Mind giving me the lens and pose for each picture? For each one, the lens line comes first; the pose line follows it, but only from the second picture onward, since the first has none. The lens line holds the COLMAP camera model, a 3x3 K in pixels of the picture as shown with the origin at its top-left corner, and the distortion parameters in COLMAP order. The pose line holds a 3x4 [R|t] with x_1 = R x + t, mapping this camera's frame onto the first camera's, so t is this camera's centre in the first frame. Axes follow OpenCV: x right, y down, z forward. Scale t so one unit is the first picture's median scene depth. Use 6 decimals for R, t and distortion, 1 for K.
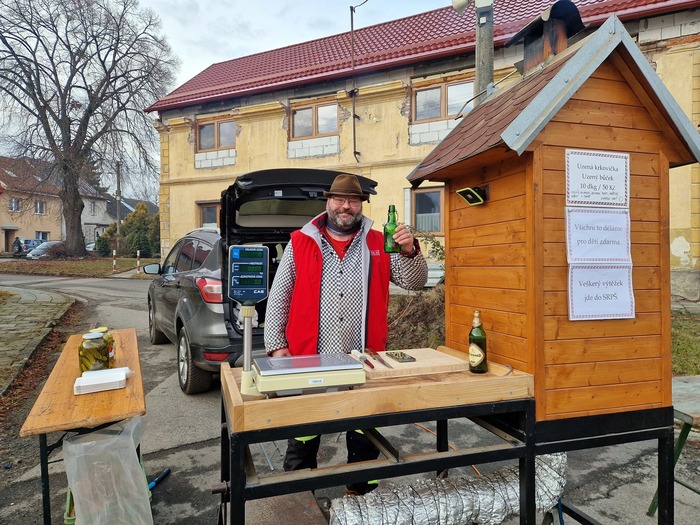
lens RADIAL K [[444.9, 0, 345.1], [0, 444.9, 270.7], [0, 0, 1]] dist [0.064605, -0.055753]
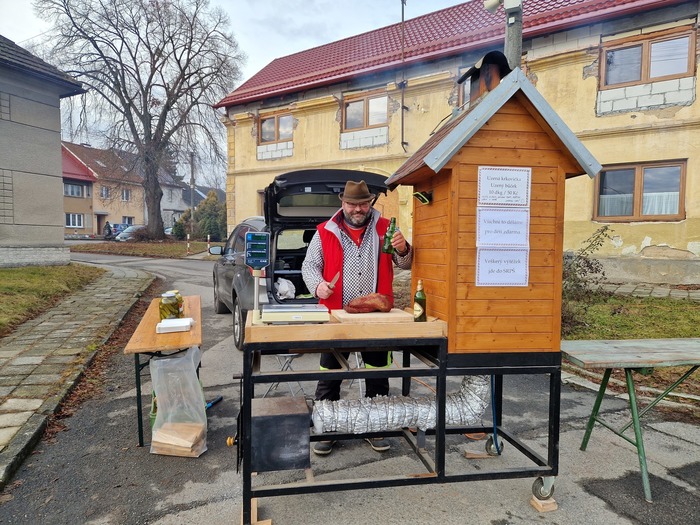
lens RADIAL K [[463.0, 0, 352.1], [0, 463.0, 279.0], [0, 0, 1]] dist [0.068323, -0.065623]
pose [[0.989955, 0.023257, -0.139460, 0.064671], [-0.016851, 0.998756, 0.046936, 0.004870], [0.140378, -0.044115, 0.989115, -0.110382]]
